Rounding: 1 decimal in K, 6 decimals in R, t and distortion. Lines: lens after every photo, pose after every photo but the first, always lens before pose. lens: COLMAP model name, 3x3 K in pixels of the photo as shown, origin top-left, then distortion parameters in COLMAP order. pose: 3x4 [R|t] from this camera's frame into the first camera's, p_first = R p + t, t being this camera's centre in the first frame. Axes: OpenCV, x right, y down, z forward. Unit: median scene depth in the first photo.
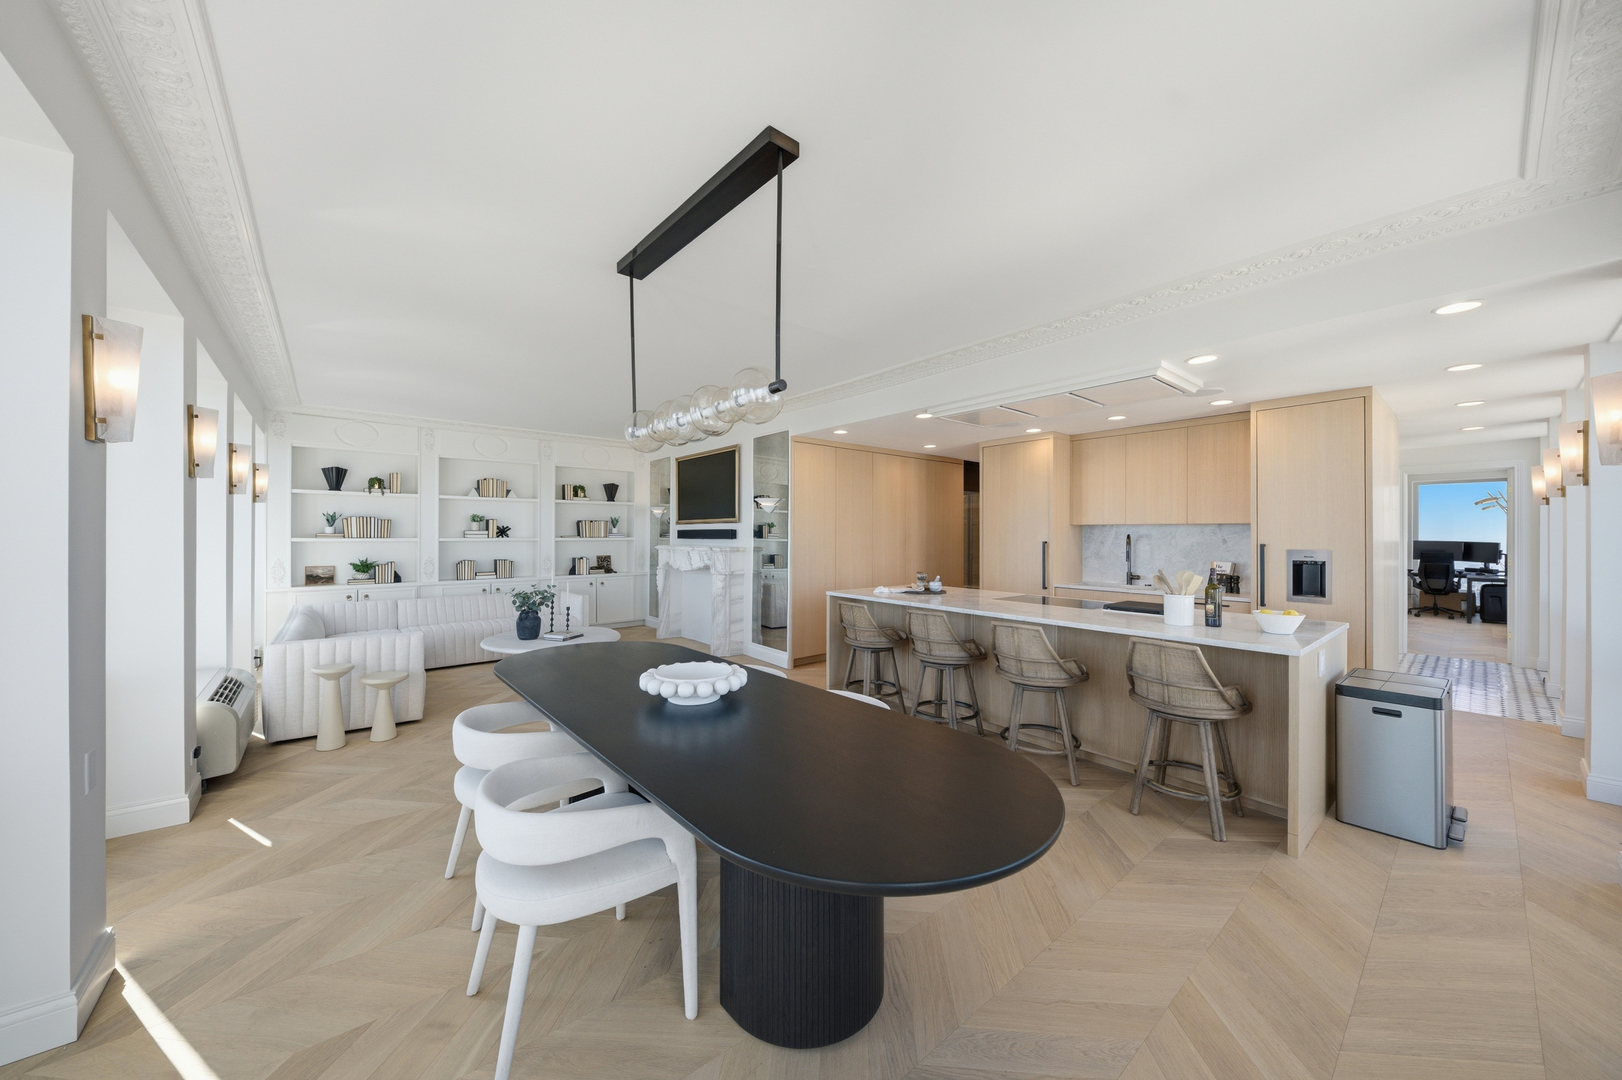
lens RADIAL K [[576.3, 0, 811.0], [0, 576.3, 540.0], [0, 0, 1]] dist [0.000713, -0.000002]
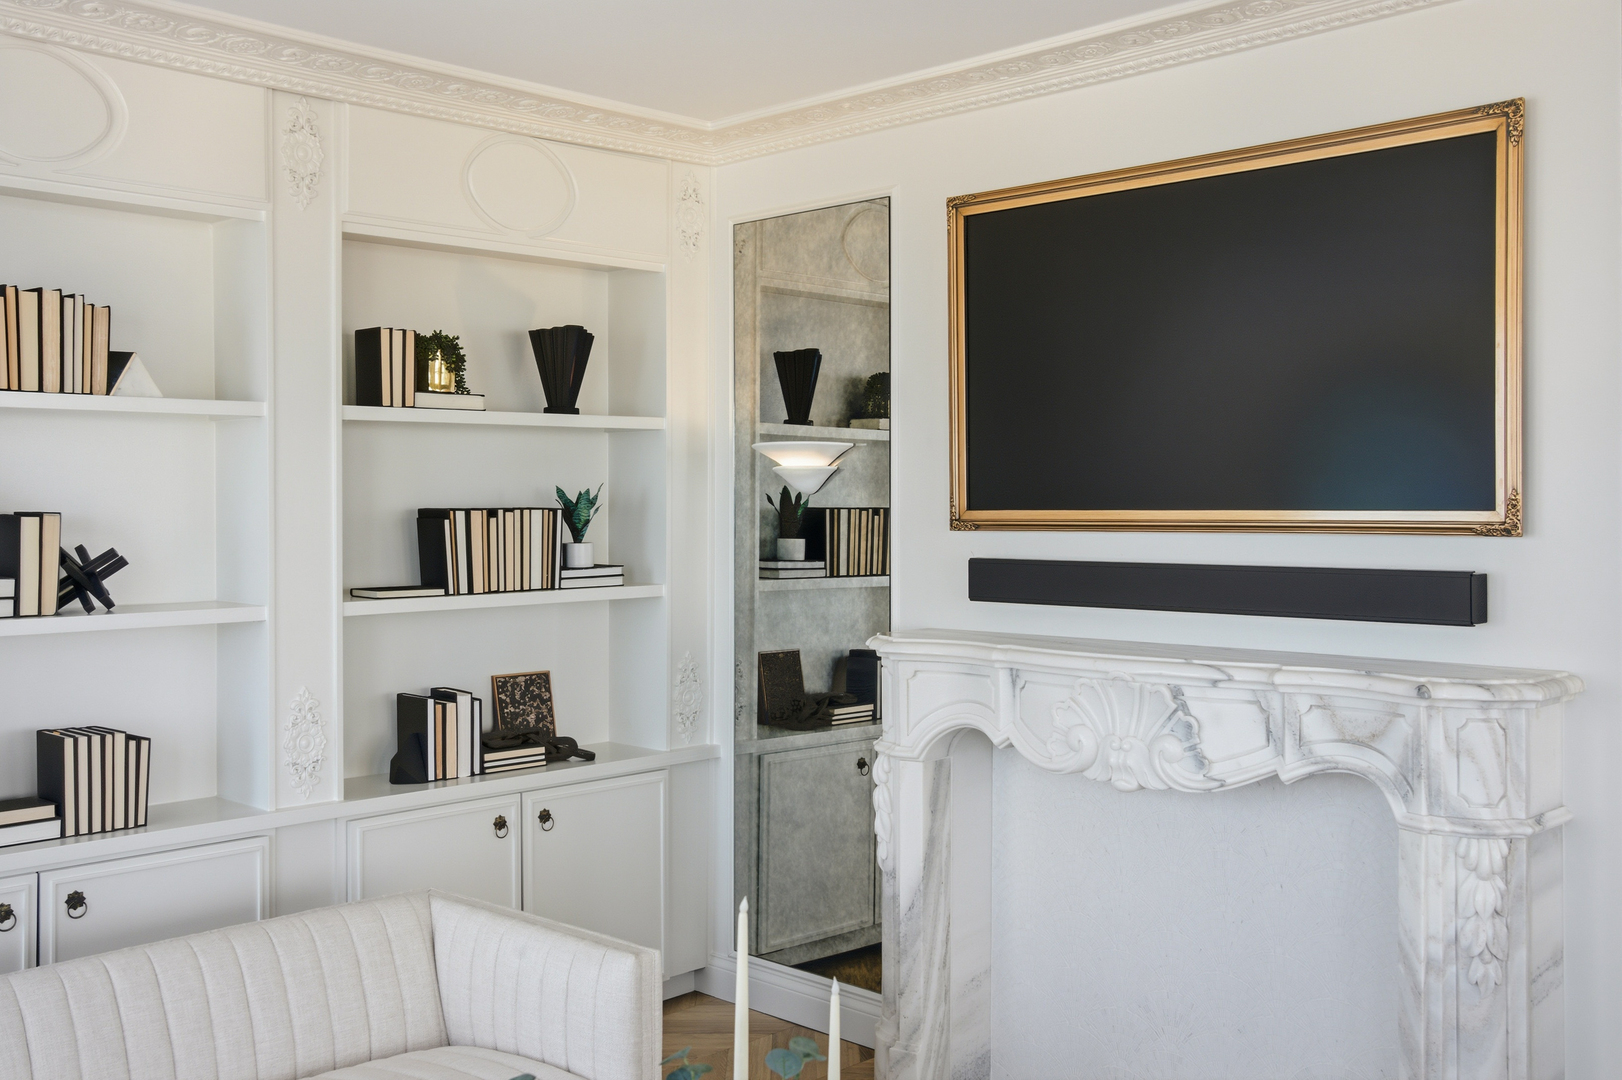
lens RADIAL K [[1687.1, 0, 811.0], [0, 1687.1, 540.0], [0, 0, 1]] dist [0.007290, 0.006017]
pose [[0.995338, -0.007549, 0.096157, -0.359112], [0.005867, 0.999825, 0.017755, -0.035844], [-0.096275, -0.017108, 0.995208, 0.443428]]
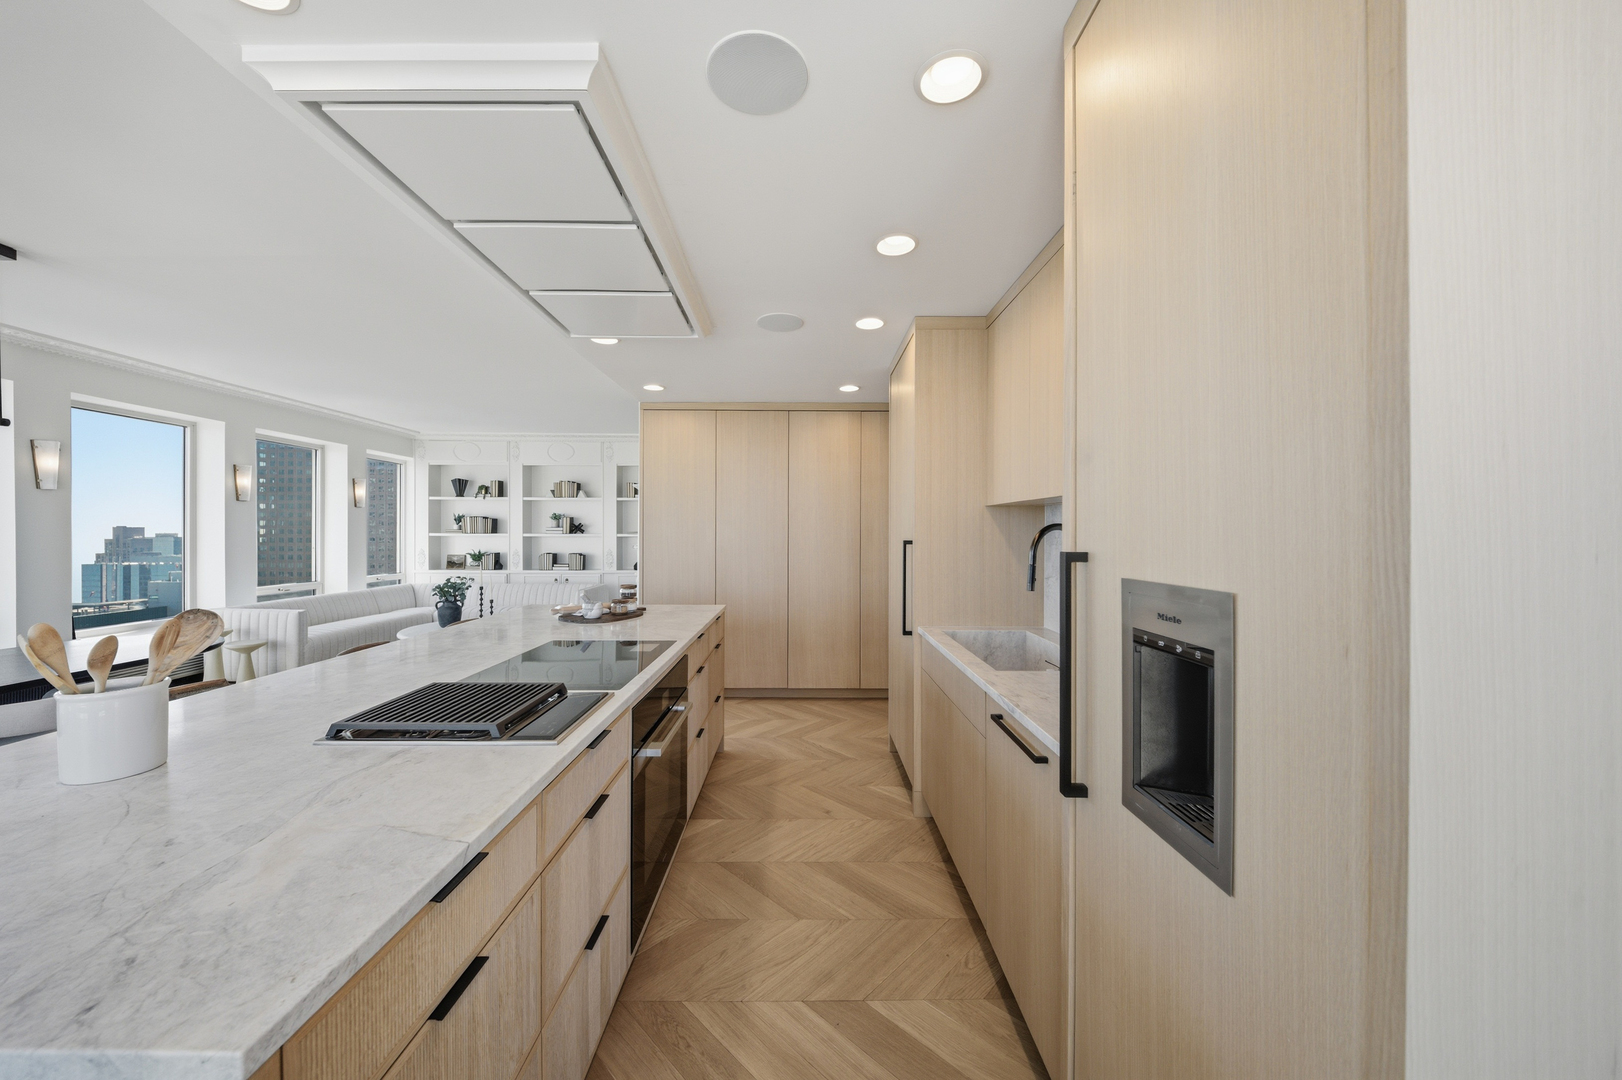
lens RADIAL K [[576.3, 0, 811.0], [0, 576.3, 540.0], [0, 0, 1]] dist [0.000713, -0.000002]
pose [[0.761161, 0.007874, -0.648515, 0.531965], [-0.007086, 0.999968, 0.003824, 0.000883], [0.648524, 0.001685, 0.761192, 0.451138]]
